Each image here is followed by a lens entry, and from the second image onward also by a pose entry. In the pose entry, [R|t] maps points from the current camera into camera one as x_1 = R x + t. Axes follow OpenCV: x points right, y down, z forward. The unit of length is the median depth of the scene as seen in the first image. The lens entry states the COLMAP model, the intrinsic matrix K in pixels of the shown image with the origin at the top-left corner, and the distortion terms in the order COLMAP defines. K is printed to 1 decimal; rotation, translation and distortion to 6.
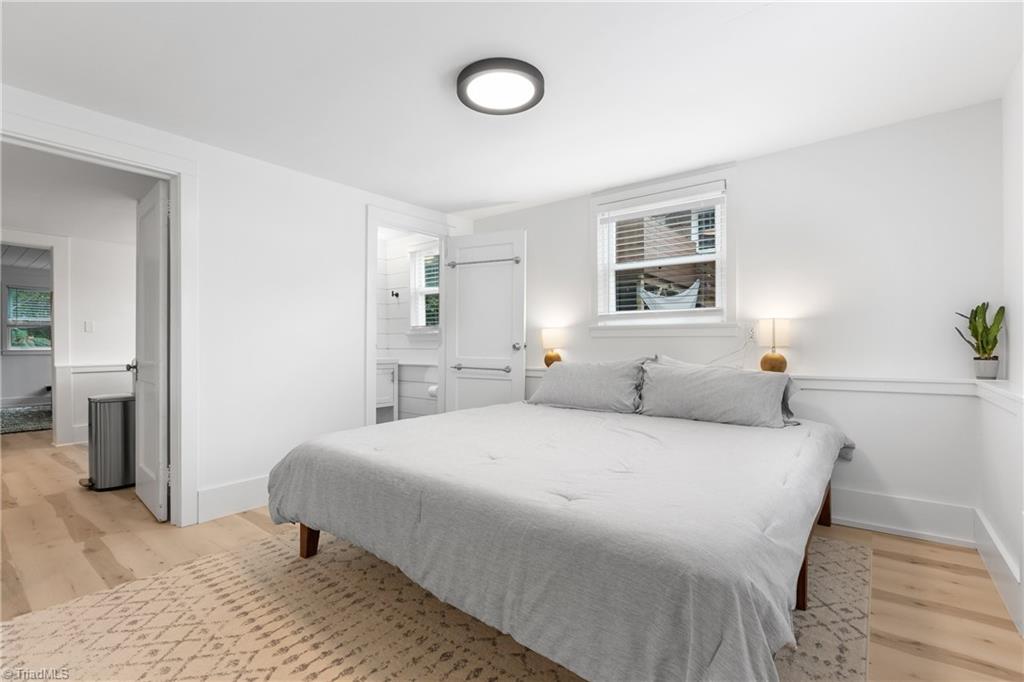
lens RADIAL K [[467.1, 0, 512.0], [0, 467.1, 341.0], [0, 0, 1]] dist [0.000376, -0.000417]
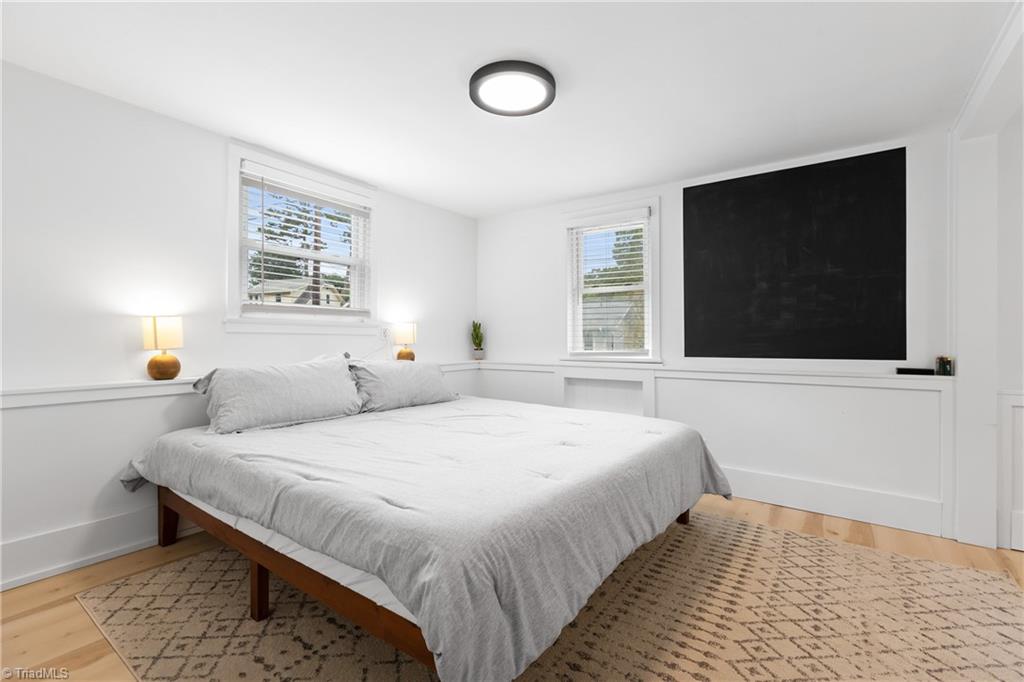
lens RADIAL K [[455.7, 0, 512.0], [0, 455.7, 341.0], [0, 0, 1]] dist [-0.002611, -0.000487]
pose [[-0.042146, 0.006031, 0.999093, -0.713188], [0.001323, 0.999981, -0.005981, 0.010681], [-0.999111, 0.001070, -0.042153, 0.739874]]
